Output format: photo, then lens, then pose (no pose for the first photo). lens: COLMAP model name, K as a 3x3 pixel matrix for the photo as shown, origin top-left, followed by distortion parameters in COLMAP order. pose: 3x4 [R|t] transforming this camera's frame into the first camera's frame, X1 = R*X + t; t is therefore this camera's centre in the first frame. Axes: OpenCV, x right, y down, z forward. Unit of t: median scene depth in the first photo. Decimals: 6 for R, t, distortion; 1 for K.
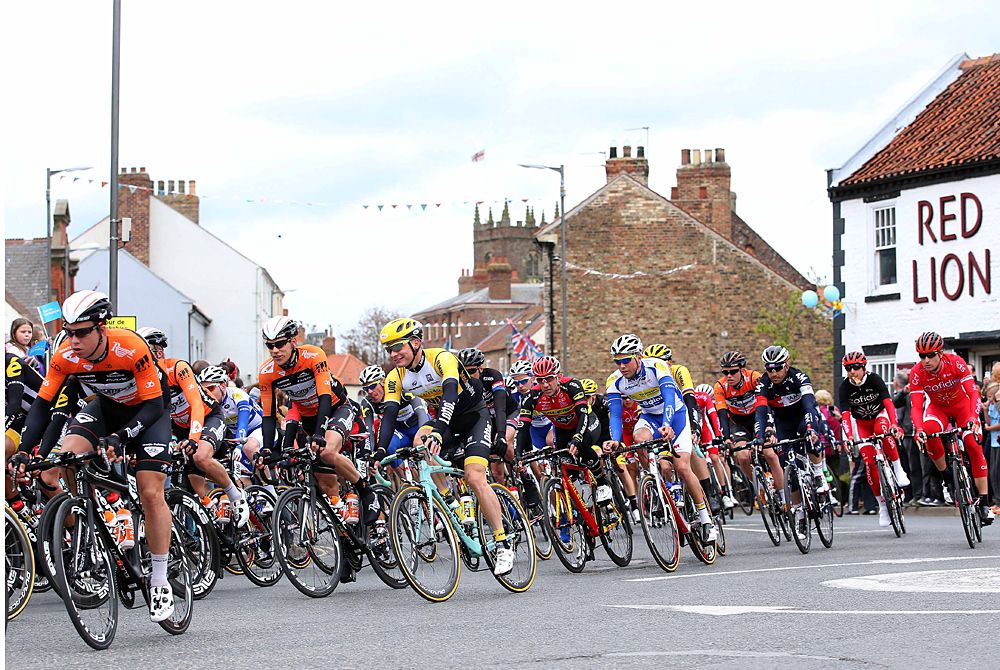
lens RADIAL K [[2465.1, 0, 499.9], [0, 2465.1, 335.8], [0, 0, 1]] dist [-0.216860, 0.000000]
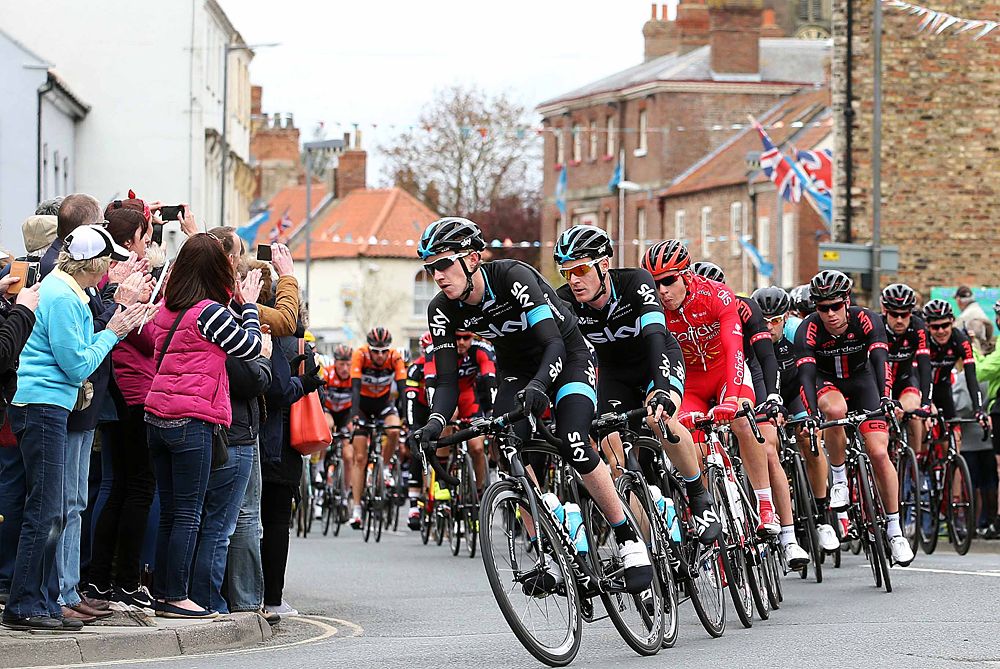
lens RADIAL K [[3158.4, 0, 500.0], [0, 3158.4, 334.1], [0, 0, 1]] dist [0.086739, 0.000000]
pose [[0.999683, 0.018009, 0.017597, -0.052154], [-0.018498, 0.999436, 0.028016, 0.017455], [-0.017082, -0.028333, 0.999453, 0.422389]]
